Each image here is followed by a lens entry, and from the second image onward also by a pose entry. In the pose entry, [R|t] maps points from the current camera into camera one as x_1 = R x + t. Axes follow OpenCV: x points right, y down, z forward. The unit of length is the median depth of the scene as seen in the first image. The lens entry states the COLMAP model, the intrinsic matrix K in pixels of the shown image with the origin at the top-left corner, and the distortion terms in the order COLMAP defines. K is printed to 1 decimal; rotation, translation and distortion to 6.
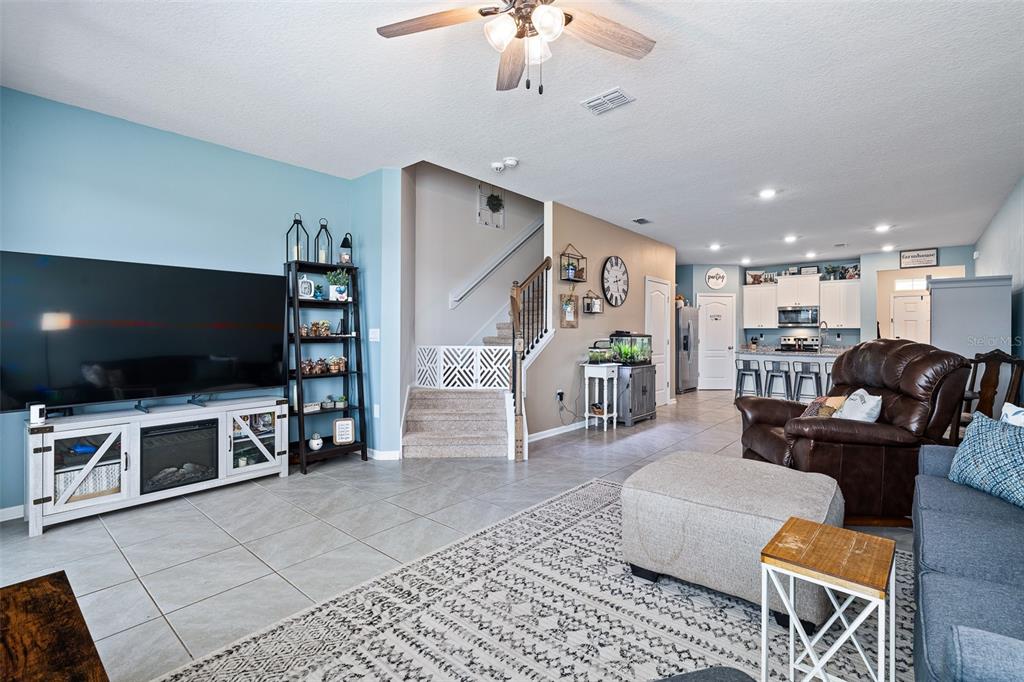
lens RADIAL K [[466.7, 0, 515.4], [0, 466.7, 334.2], [0, 0, 1]] dist [-0.002625, 0.000392]
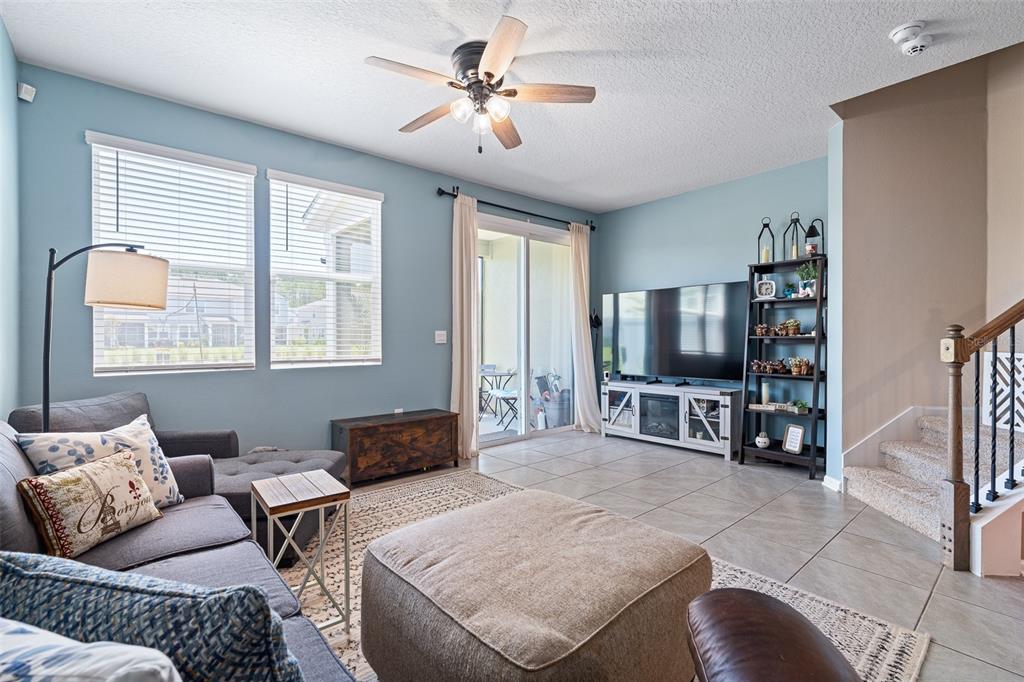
lens RADIAL K [[460.8, 0, 513.0], [0, 460.8, 338.5], [0, 0, 1]] dist [-0.003640, 0.001210]
pose [[-0.160364, -0.000346, -0.987058, 0.633802], [-0.000366, 1.000000, -0.000291, 0.010280], [0.987058, 0.000314, -0.160364, 0.611092]]
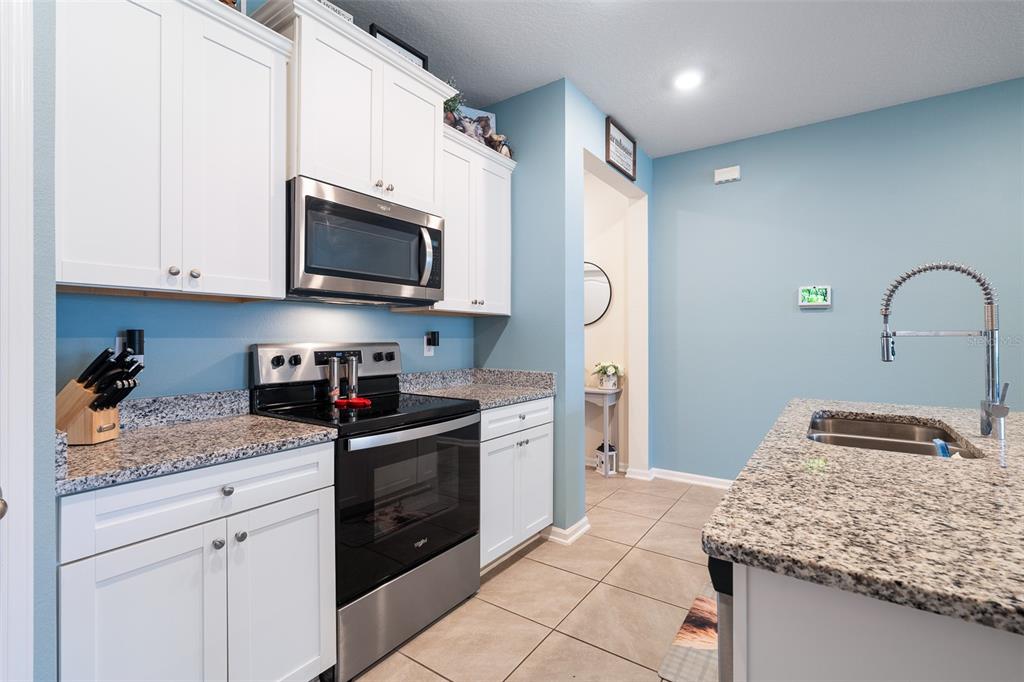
lens RADIAL K [[460.8, 0, 513.0], [0, 460.8, 338.5], [0, 0, 1]] dist [-0.003640, 0.001210]
pose [[-0.090083, -0.004957, 0.995922, 0.928395], [0.000340, 0.999987, 0.005008, 0.003465], [-0.995934, 0.000790, -0.090080, 2.255186]]
